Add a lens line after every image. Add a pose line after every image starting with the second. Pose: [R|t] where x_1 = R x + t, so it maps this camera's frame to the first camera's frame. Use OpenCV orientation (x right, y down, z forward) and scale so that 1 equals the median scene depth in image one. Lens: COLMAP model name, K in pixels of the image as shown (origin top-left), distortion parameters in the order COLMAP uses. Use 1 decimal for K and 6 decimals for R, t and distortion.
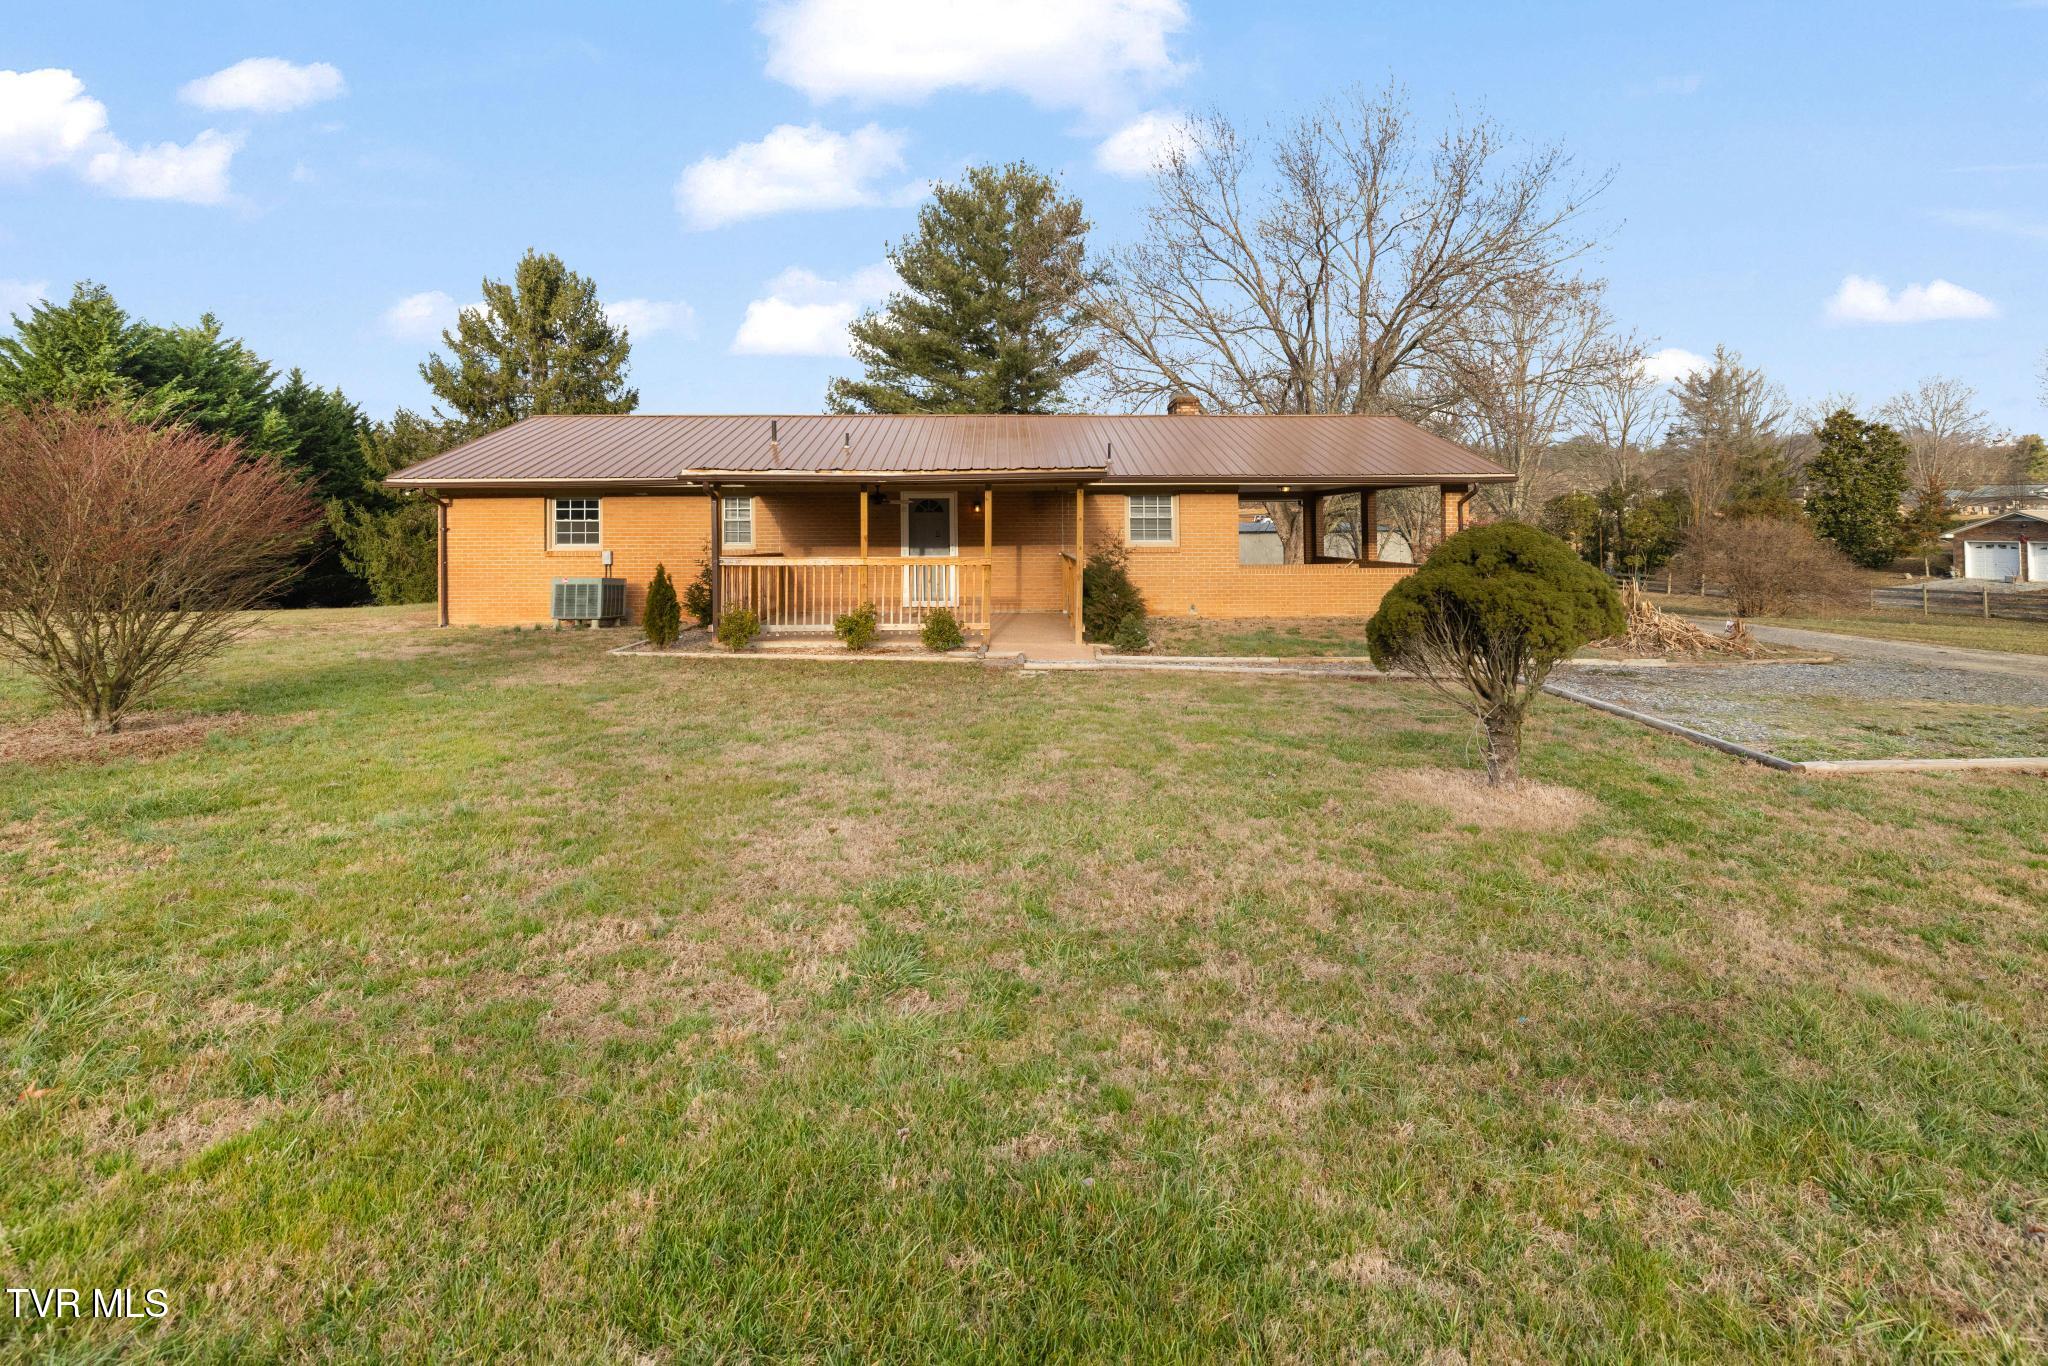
lens RADIAL K [[857.2, 0, 1028.0], [0, 857.2, 677.0], [0, 0, 1]] dist [0.001017, 0.000349]
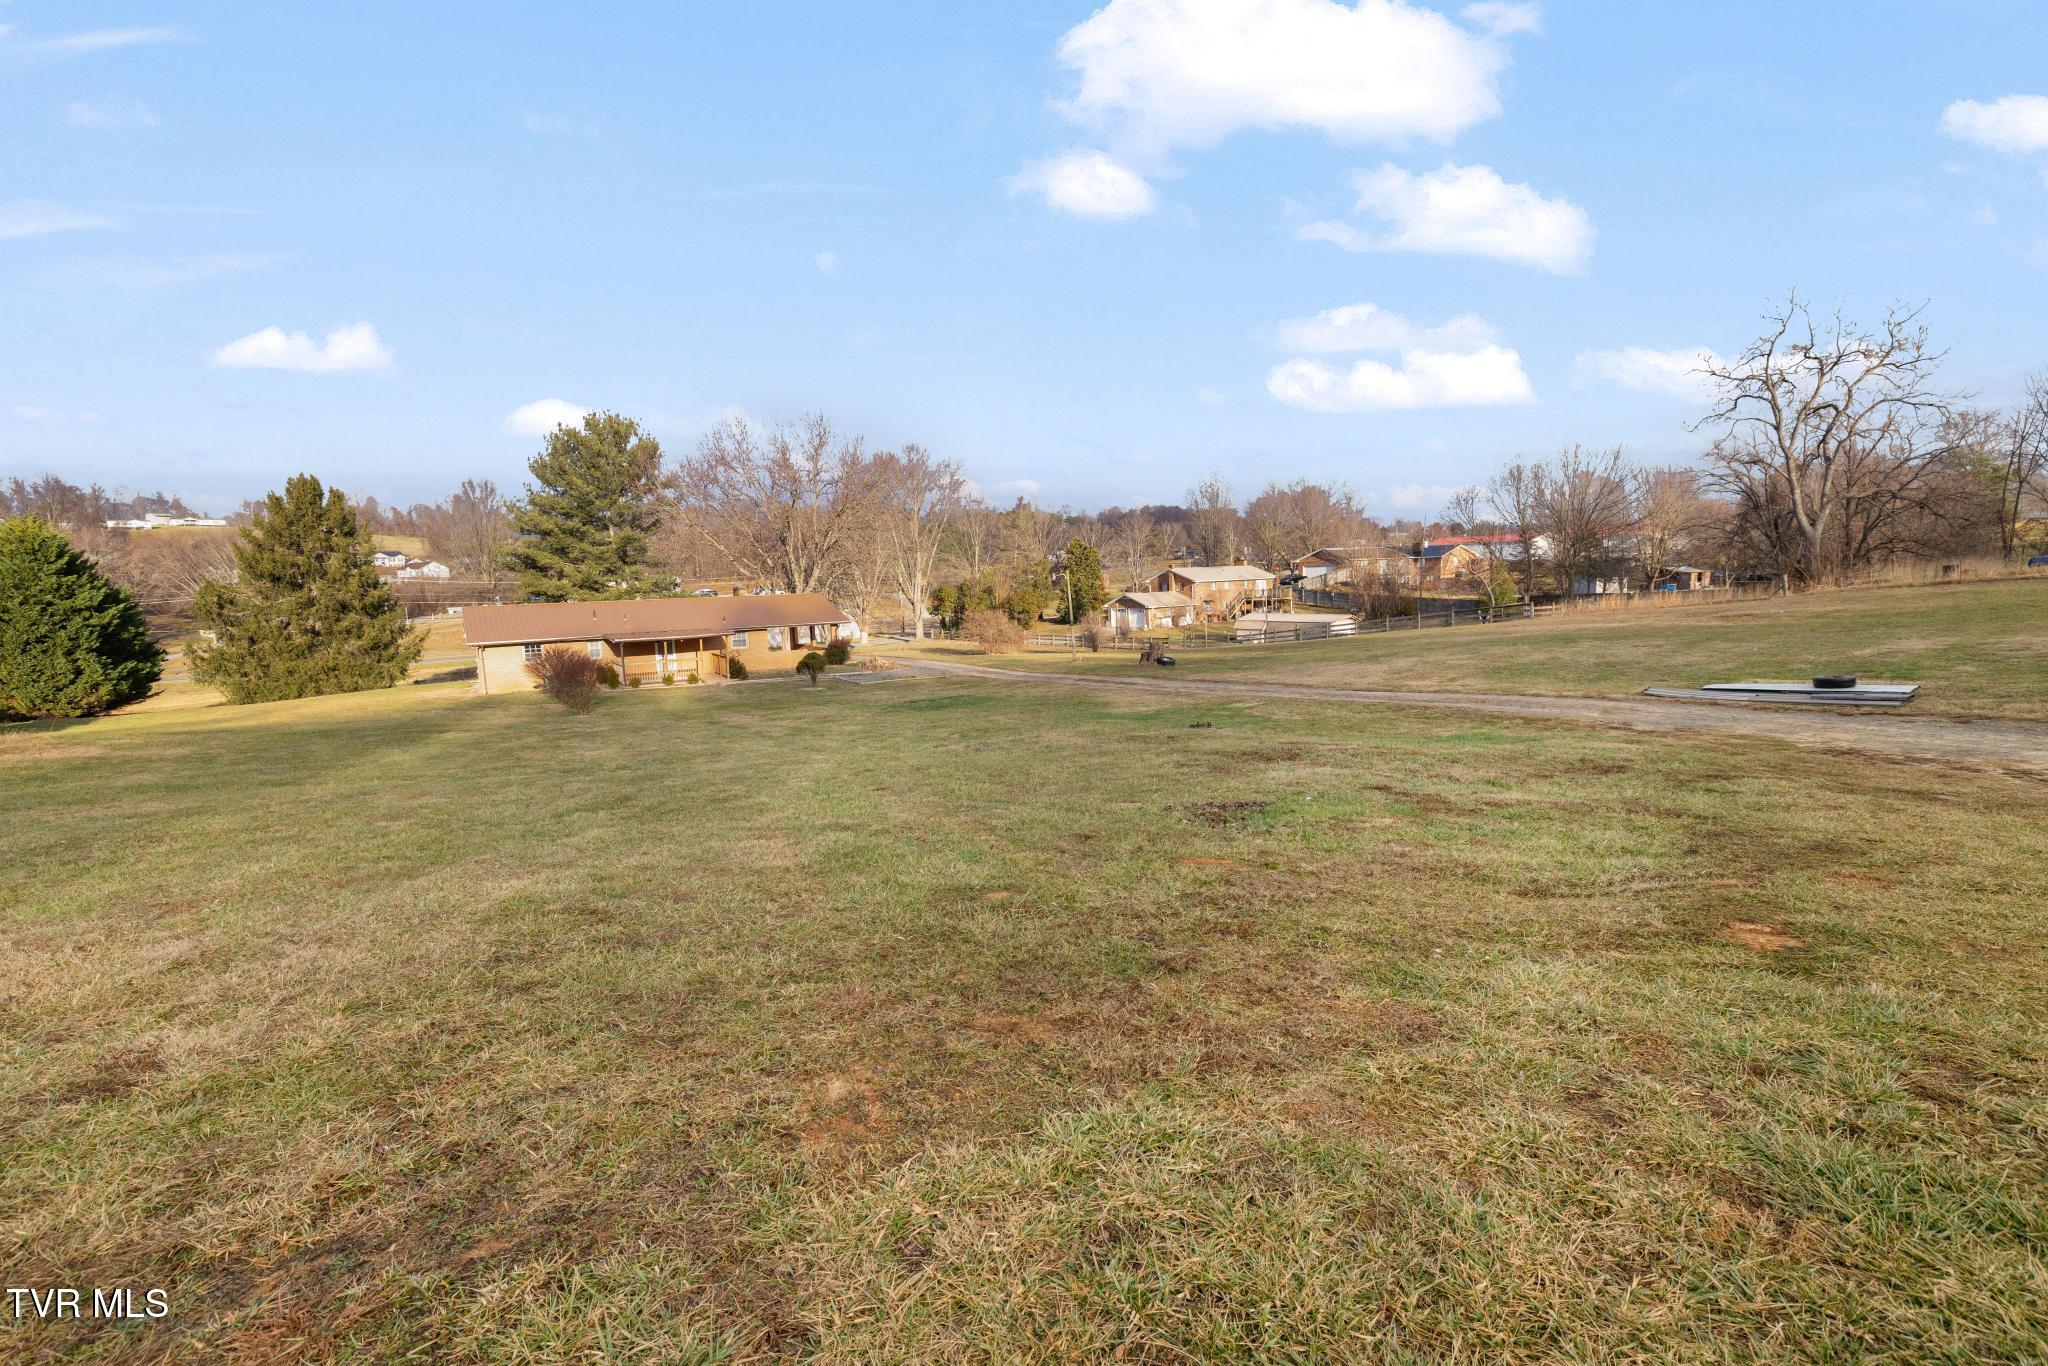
lens RADIAL K [[857.2, 0, 1028.0], [0, 857.2, 677.0], [0, 0, 1]] dist [0.001017, 0.000349]
pose [[0.856547, -0.070774, 0.511193, -0.269685], [0.107200, 0.993346, -0.042094, 0.090065], [-0.504812, 0.090855, 0.858435, -1.046128]]
